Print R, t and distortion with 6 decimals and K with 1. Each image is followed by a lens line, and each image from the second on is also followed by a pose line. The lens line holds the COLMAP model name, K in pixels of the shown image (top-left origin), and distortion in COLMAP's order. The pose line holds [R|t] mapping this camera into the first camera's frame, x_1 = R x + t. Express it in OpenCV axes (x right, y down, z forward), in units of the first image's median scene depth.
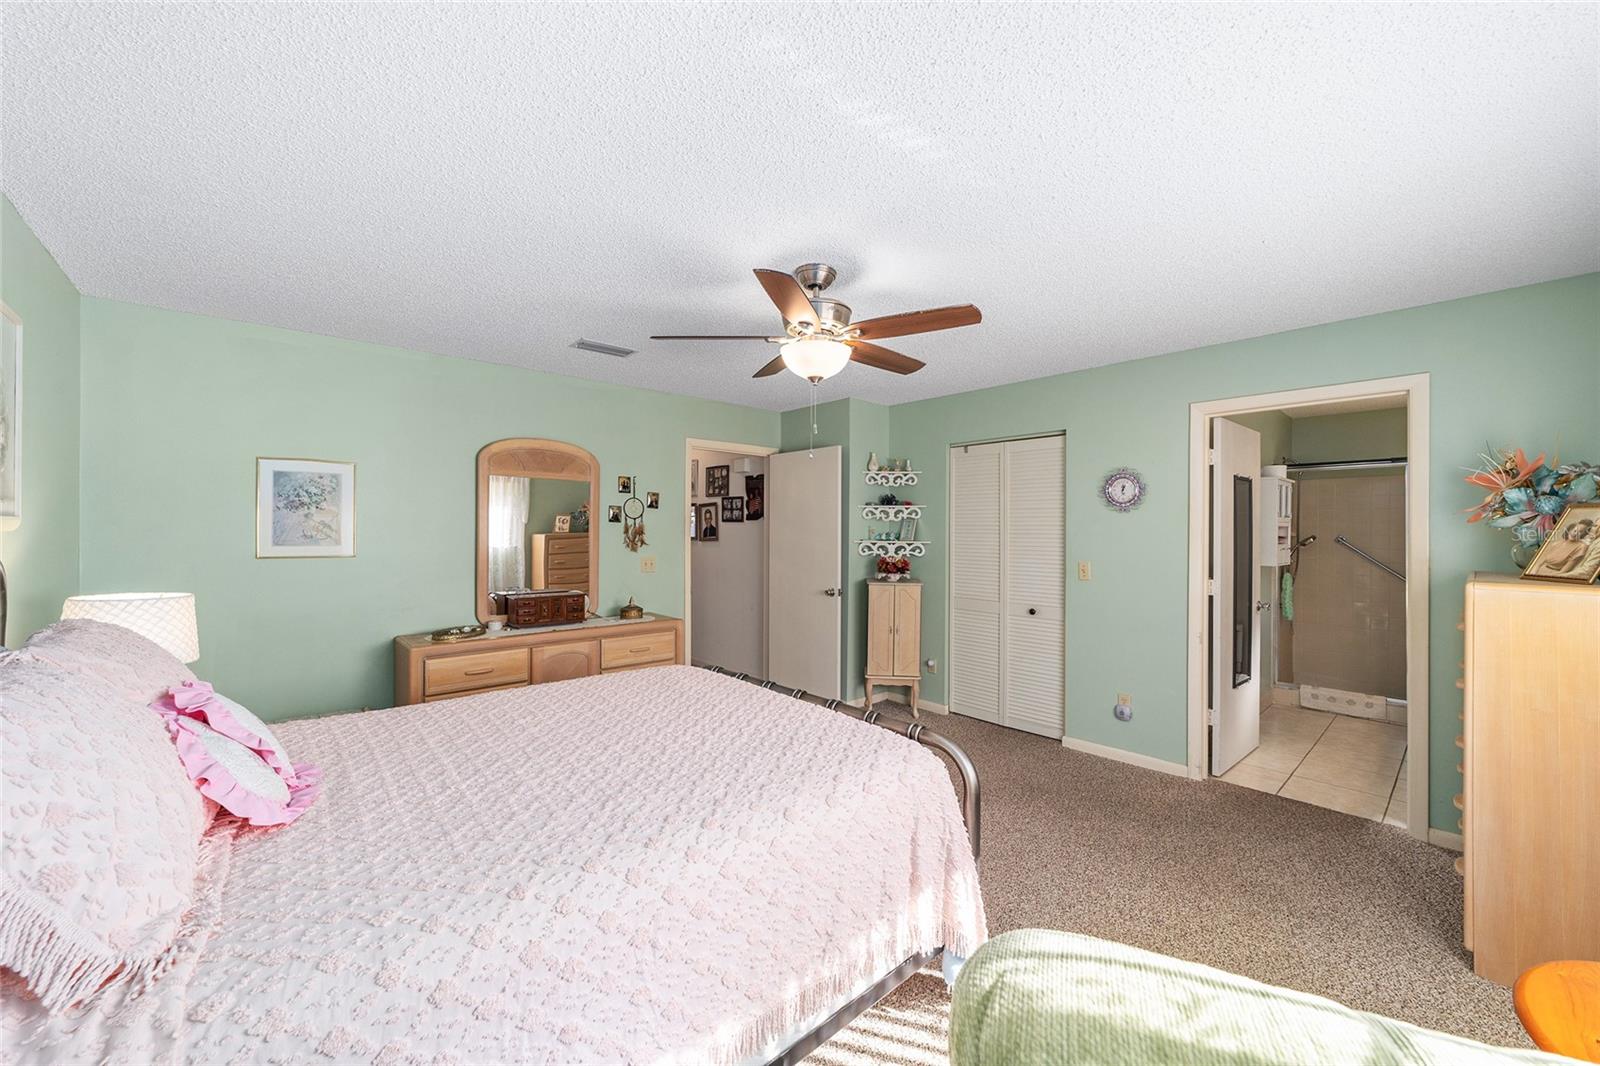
lens RADIAL K [[616.7, 0, 794.9], [0, 616.7, 544.2], [0, 0, 1]] dist [-0.015908, 0.008688]
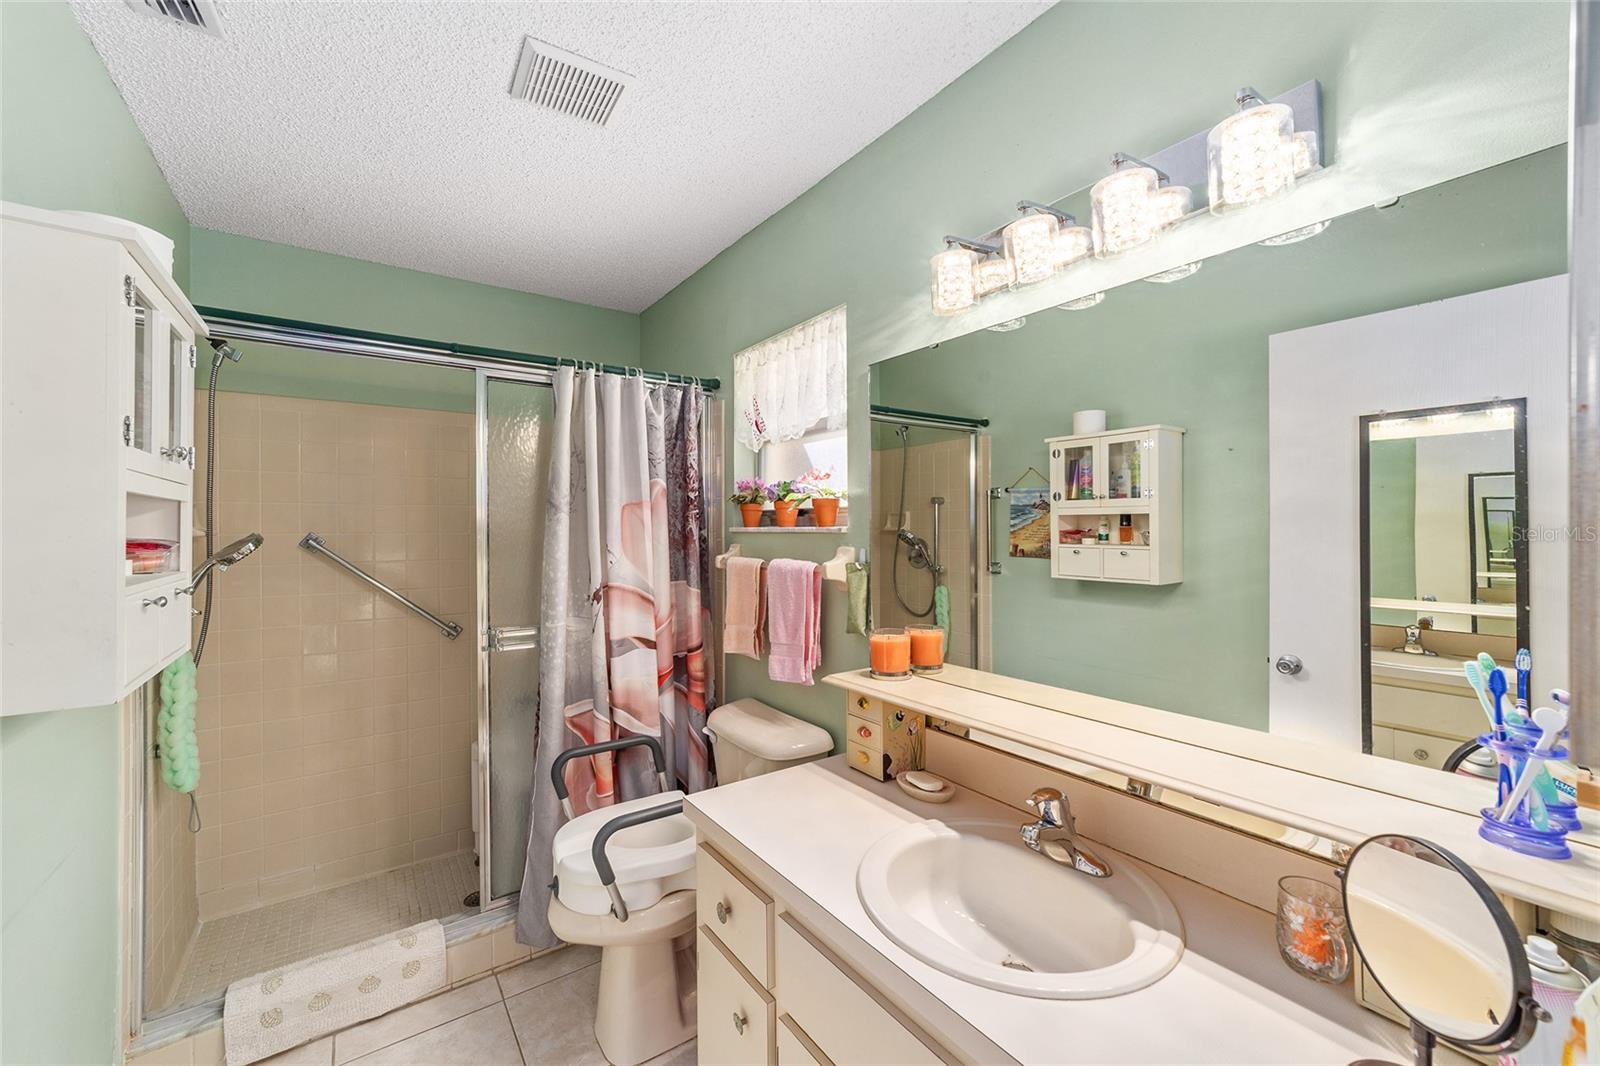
lens RADIAL K [[616.7, 0, 794.9], [0, 616.7, 544.2], [0, 0, 1]] dist [-0.015908, 0.008688]
pose [[0.107569, -0.004341, 0.994188, 0.579864], [-0.000645, 0.999990, 0.004436, -0.012125], [-0.994197, -0.001118, 0.107565, 0.718950]]
